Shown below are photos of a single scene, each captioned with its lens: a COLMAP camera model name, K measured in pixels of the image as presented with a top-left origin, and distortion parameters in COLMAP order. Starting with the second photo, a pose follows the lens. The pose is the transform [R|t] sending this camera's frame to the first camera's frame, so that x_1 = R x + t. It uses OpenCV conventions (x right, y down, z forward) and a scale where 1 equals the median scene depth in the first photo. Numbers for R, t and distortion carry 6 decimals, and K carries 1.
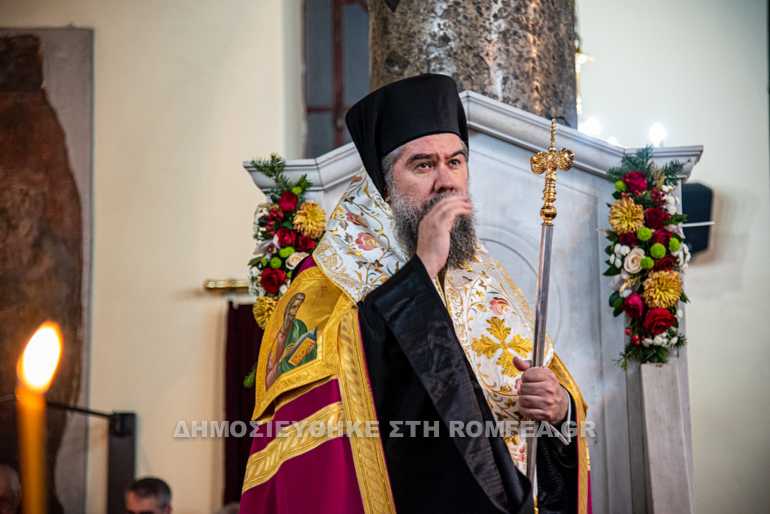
lens RADIAL K [[1935.8, 0, 385.0], [0, 1935.8, 257.0], [0, 0, 1]] dist [0.523046, 0.265115]
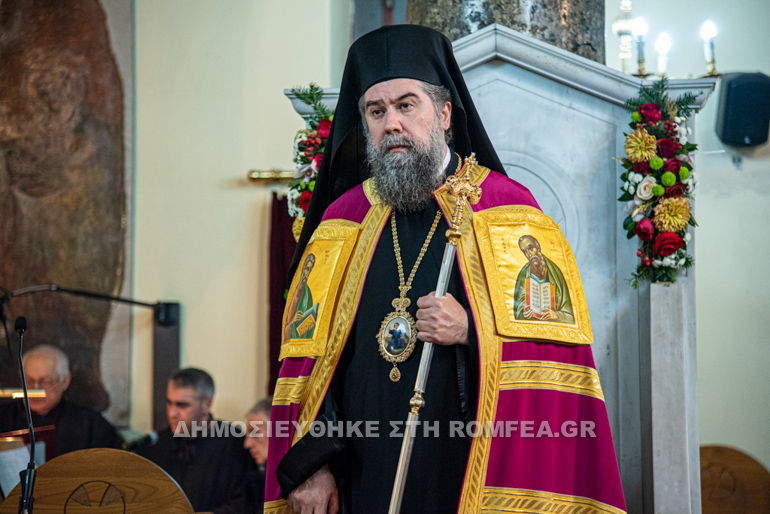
lens RADIAL K [[2247.4, 0, 384.6], [0, 2247.4, 273.9], [0, 0, 1]] dist [0.632564, 0.087685]
pose [[0.999423, 0.011681, -0.031901, 0.023130], [-0.009145, 0.996871, 0.078518, -0.046037], [0.032718, -0.078181, 0.996402, -0.244515]]
